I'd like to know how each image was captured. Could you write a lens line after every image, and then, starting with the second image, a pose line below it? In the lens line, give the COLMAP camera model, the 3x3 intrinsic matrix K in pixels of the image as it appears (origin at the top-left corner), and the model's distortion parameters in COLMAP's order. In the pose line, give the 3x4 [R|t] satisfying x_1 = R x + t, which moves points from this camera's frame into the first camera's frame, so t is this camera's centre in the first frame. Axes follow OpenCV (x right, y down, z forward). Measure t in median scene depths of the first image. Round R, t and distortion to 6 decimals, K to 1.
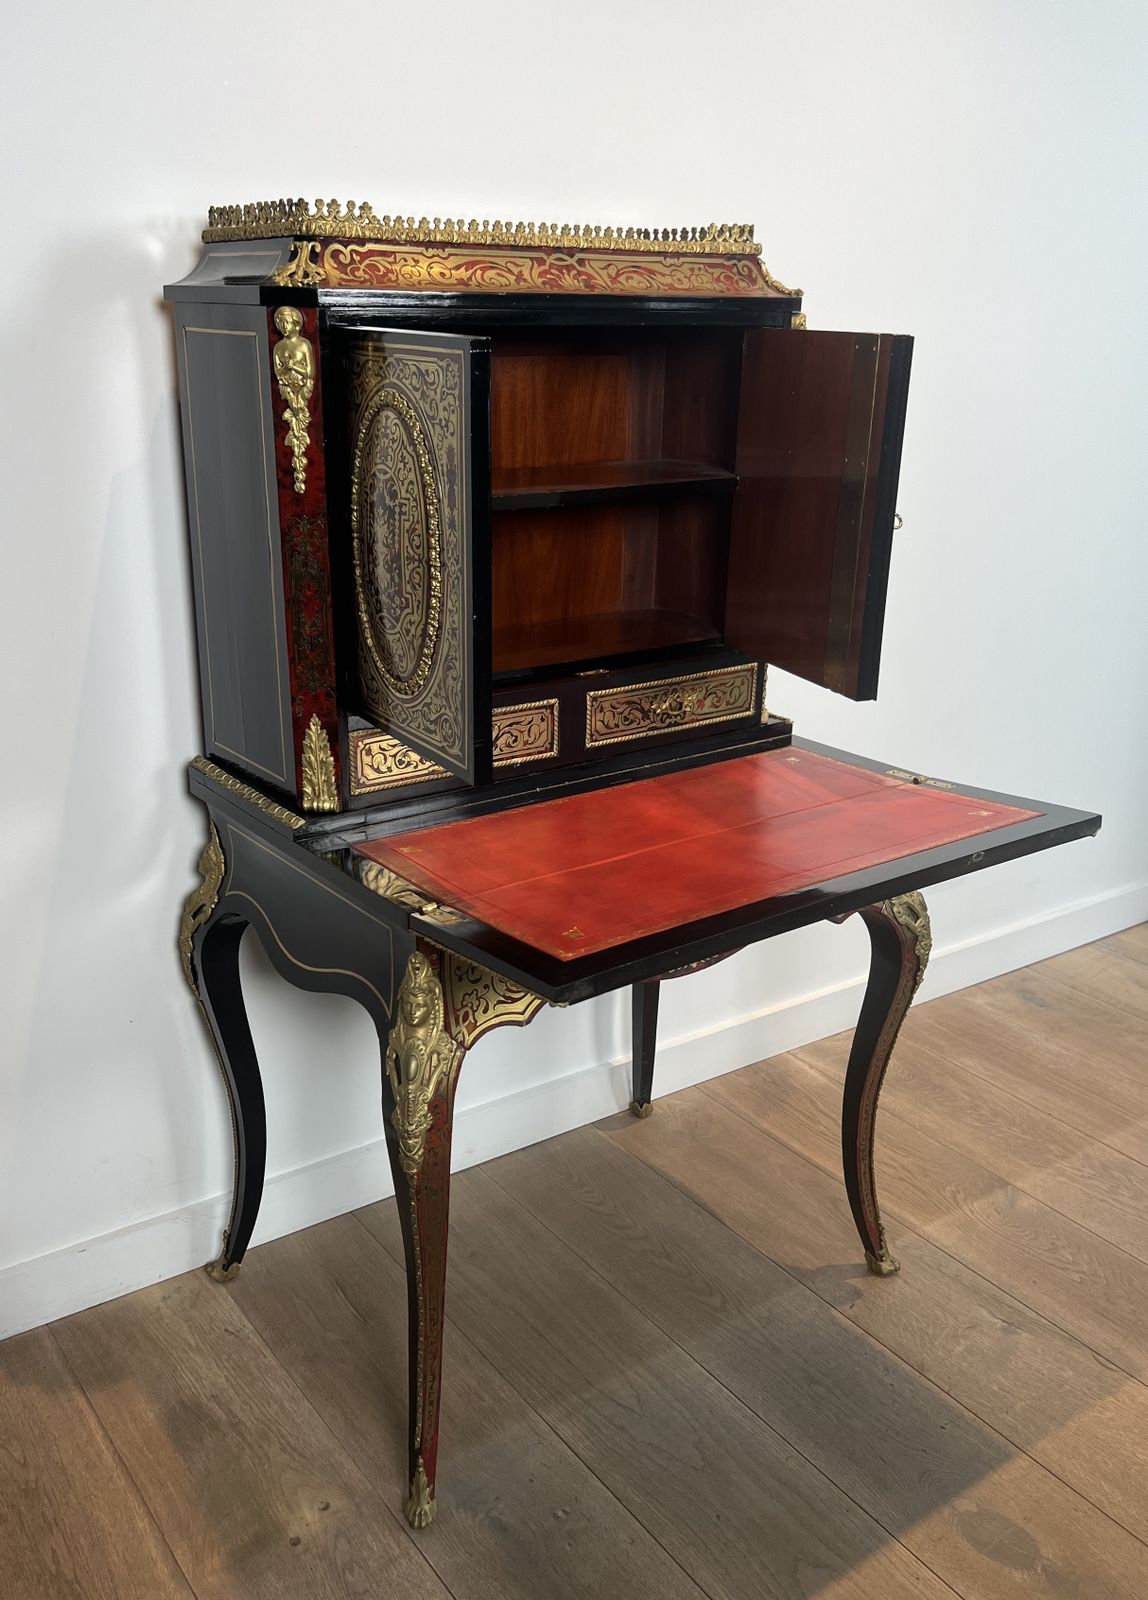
lens RADIAL K [[1419.4, 0, 547.4], [0, 1419.4, 833.3], [0, 0, 1]] dist [0.153935, -0.384389]
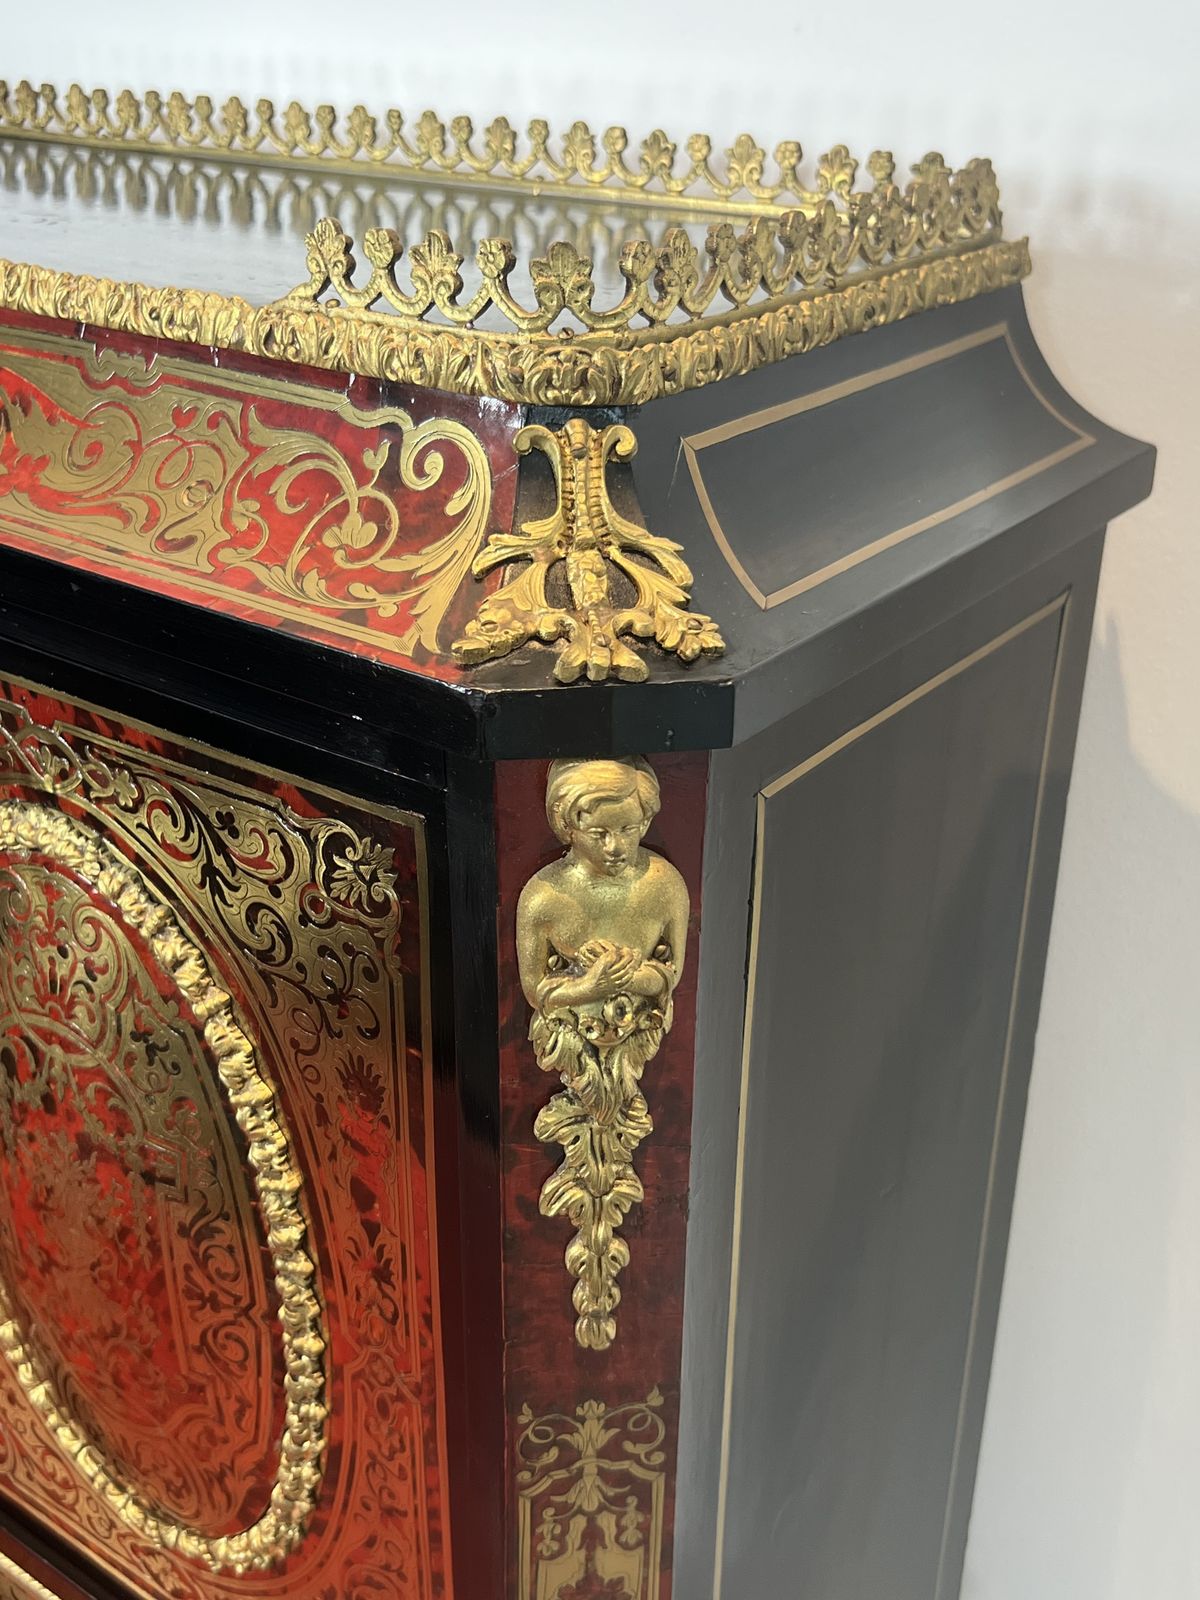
lens RADIAL K [[1759.5, 0, 600.0], [0, 1759.5, 800.0], [0, 0, 1]] dist [0.159032, -0.475798]
pose [[0.293312, 0.406185, -0.865438, 0.413241], [-0.342067, 0.889912, 0.301739, -0.477404], [0.892725, 0.207534, 0.399964, 1.031310]]
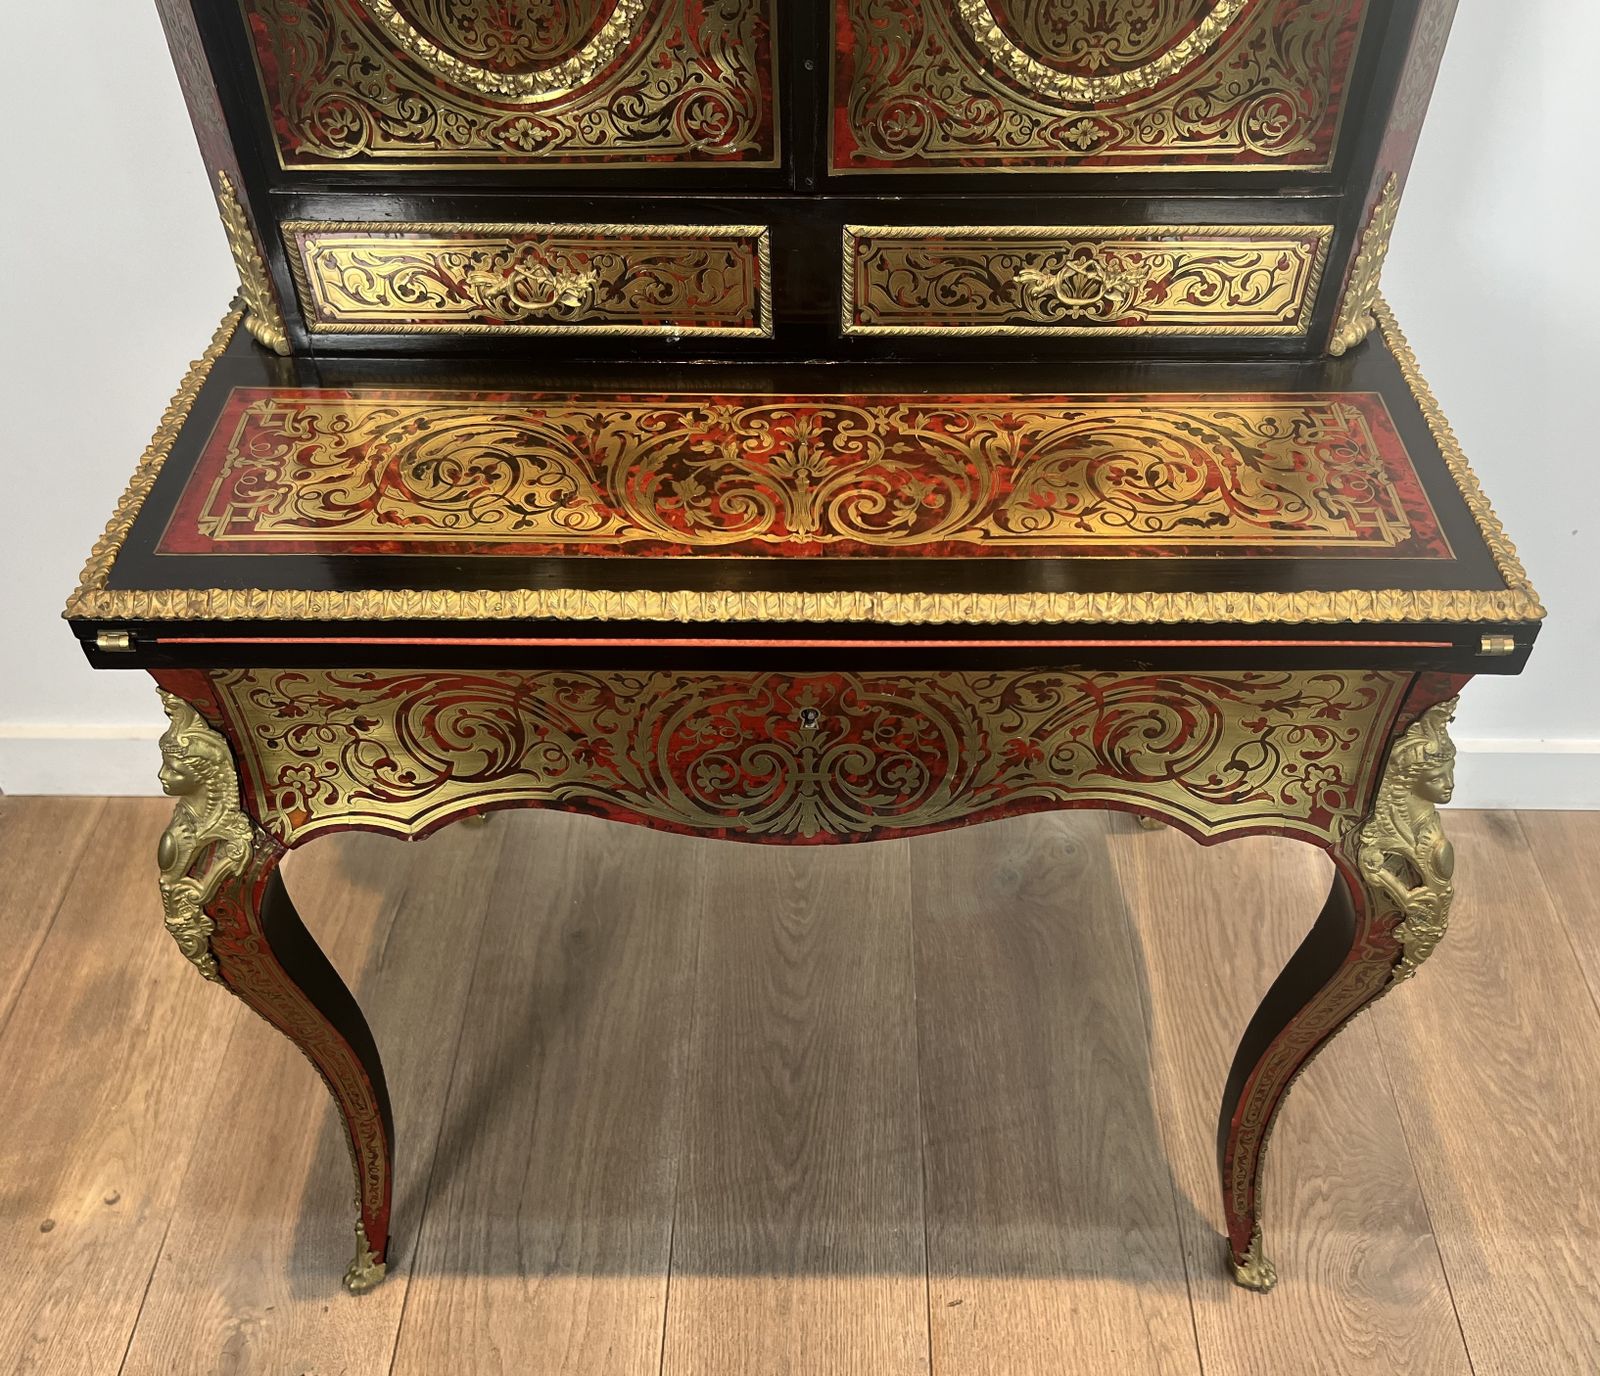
lens RADIAL K [[1504.1, 0, 814.9], [0, 1504.1, 731.6], [0, 0, 1]] dist [0.048140, -0.094002]
pose [[0.804081, 0.418521, -0.422249, 0.337600], [-0.194421, 0.856293, 0.478500, -0.214731], [0.561831, -0.302659, 0.769899, 0.611424]]
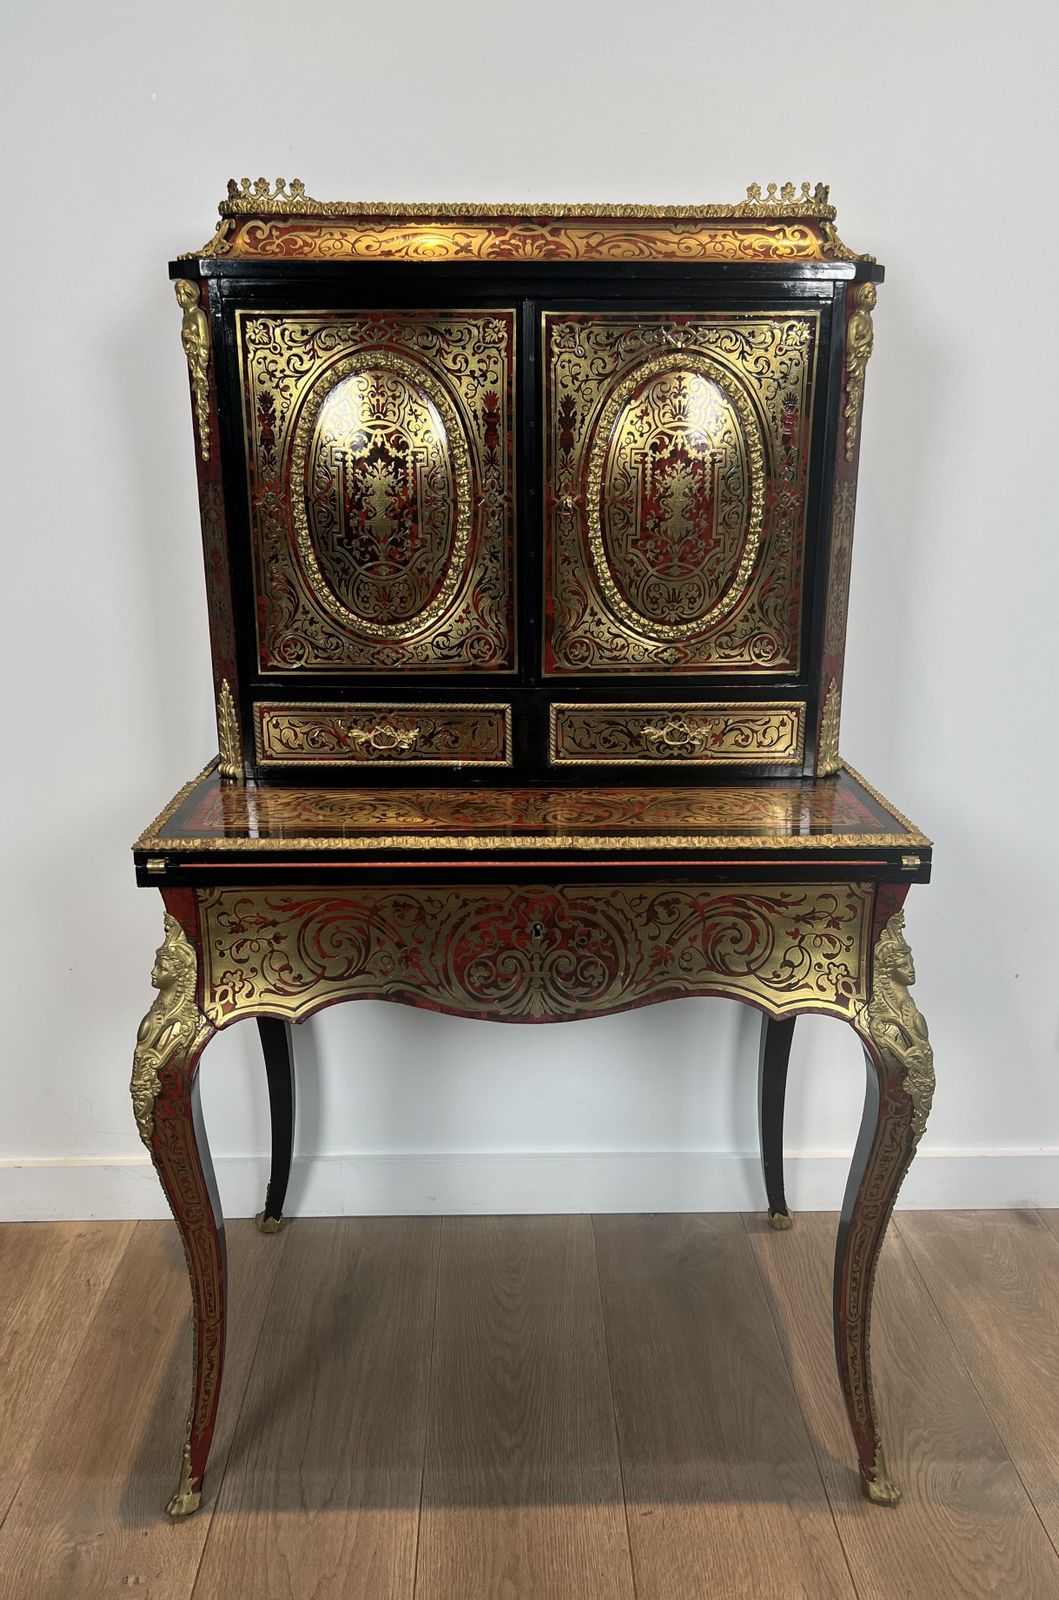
lens RADIAL K [[1302.3, 0, 539.4], [0, 1302.3, 826.4], [0, 0, 1]] dist [0.116450, -0.295560]
pose [[0.820806, 0.155833, -0.549539, 0.546551], [-0.188946, 0.981980, -0.003755, -0.018503], [0.539051, 0.106916, 0.835459, 0.338245]]
